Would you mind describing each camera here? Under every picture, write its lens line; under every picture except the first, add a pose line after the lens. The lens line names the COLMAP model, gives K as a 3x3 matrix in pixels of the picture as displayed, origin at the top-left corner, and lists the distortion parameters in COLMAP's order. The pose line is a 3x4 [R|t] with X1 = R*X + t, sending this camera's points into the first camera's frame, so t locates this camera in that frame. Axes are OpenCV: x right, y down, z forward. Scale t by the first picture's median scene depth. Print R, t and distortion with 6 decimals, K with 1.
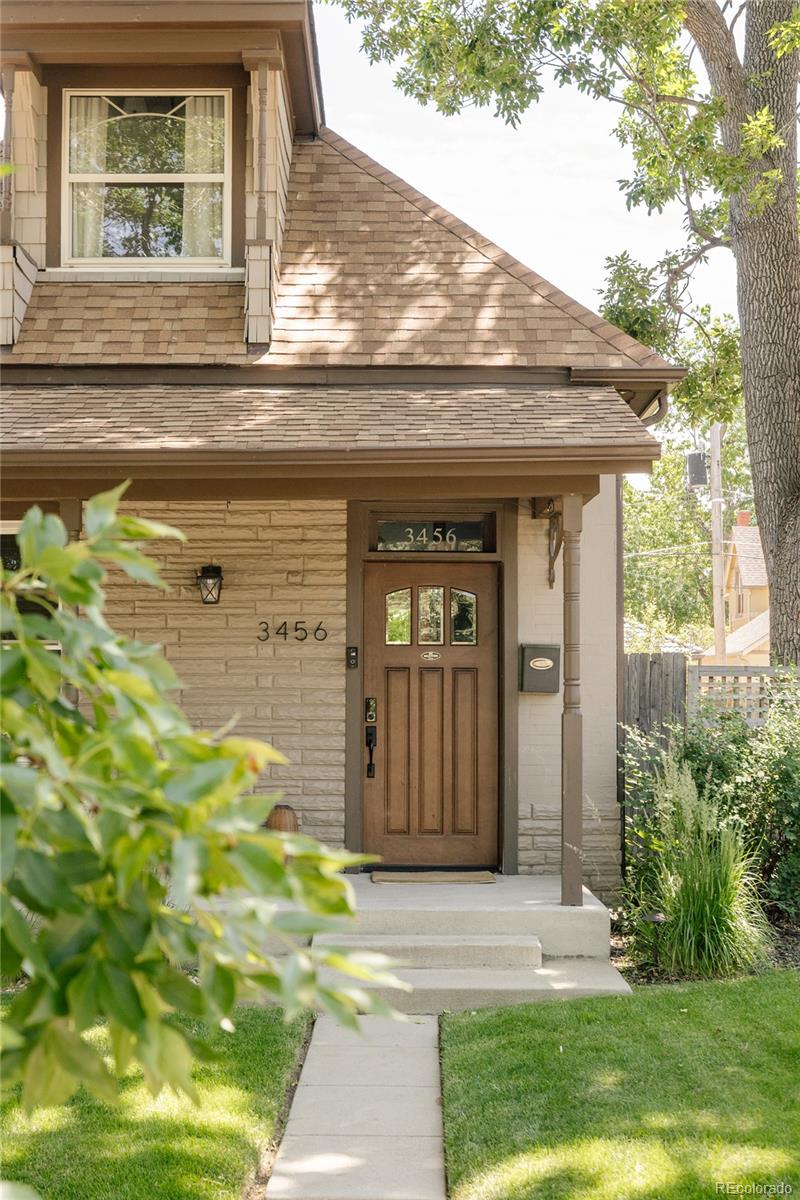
lens RADIAL K [[1939.8, 0, 378.4], [0, 1939.8, 600.3], [0, 0, 1]] dist [-0.008667, 0.000230]
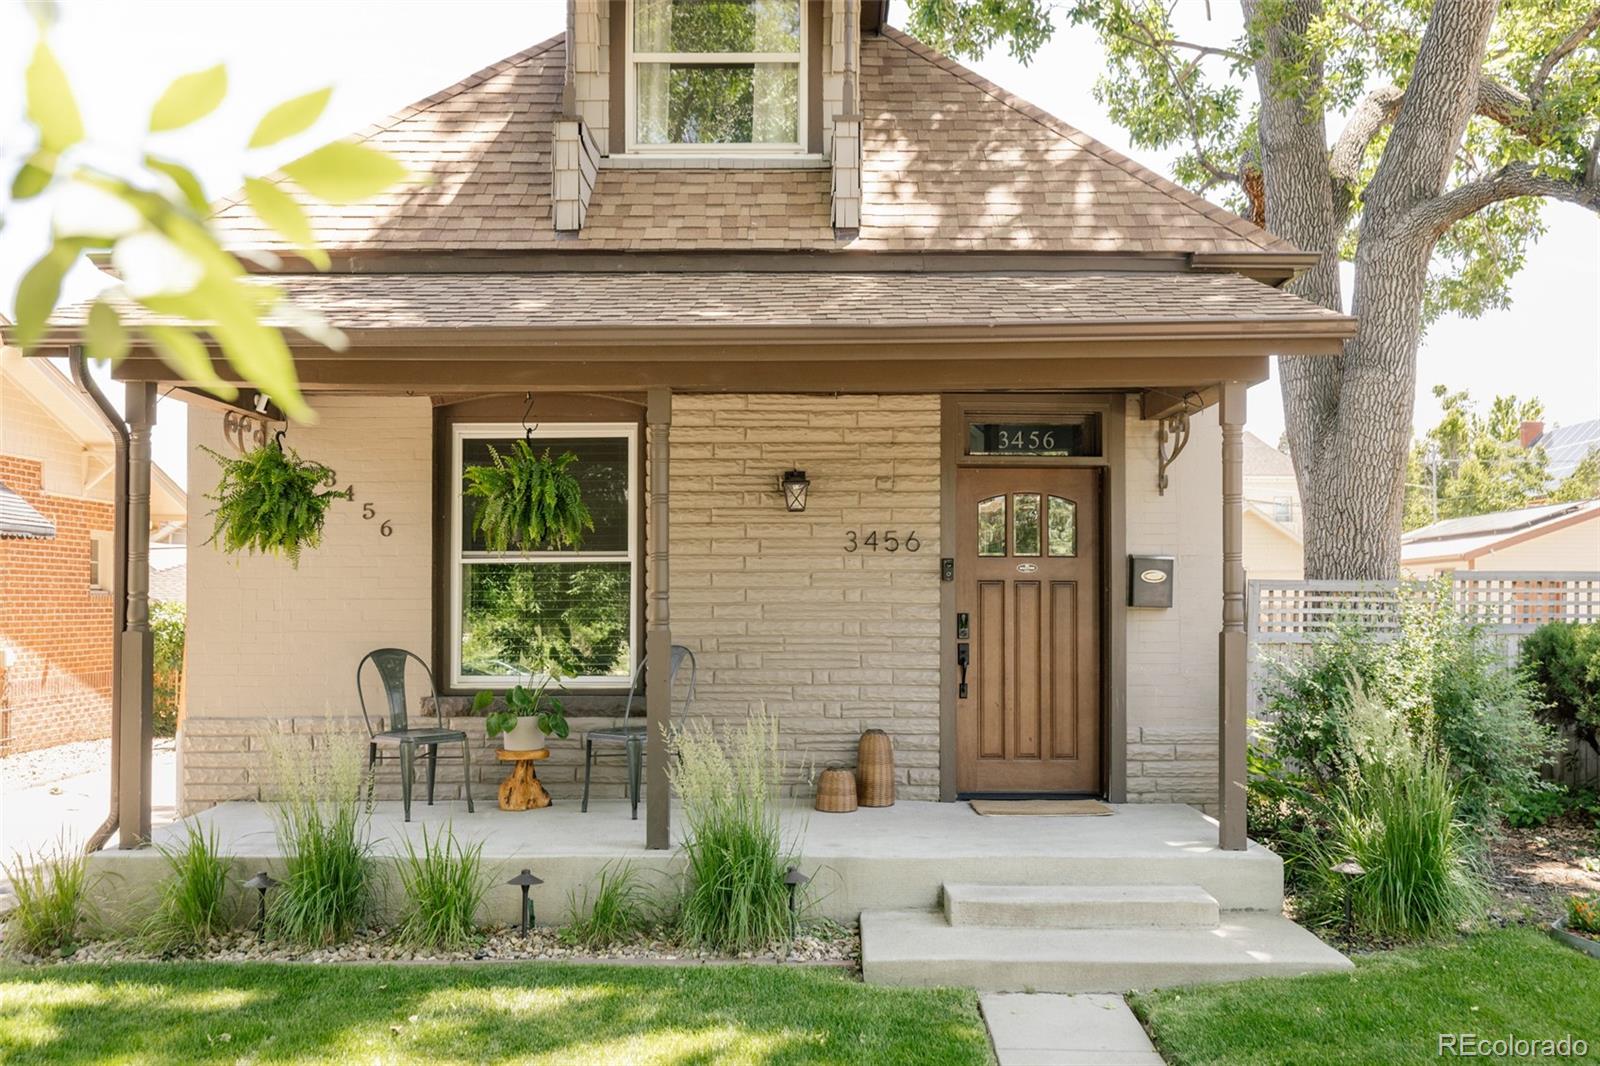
lens RADIAL K [[1503.3, 0, 800.6], [0, 1503.3, 583.5], [0, 0, 1]] dist [-0.020832, -0.021592]
pose [[0.999986, -0.000458, 0.005344, -0.086896], [0.000276, 0.999424, 0.033949, 0.011620], [-0.005357, -0.033947, 0.999409, 0.280851]]
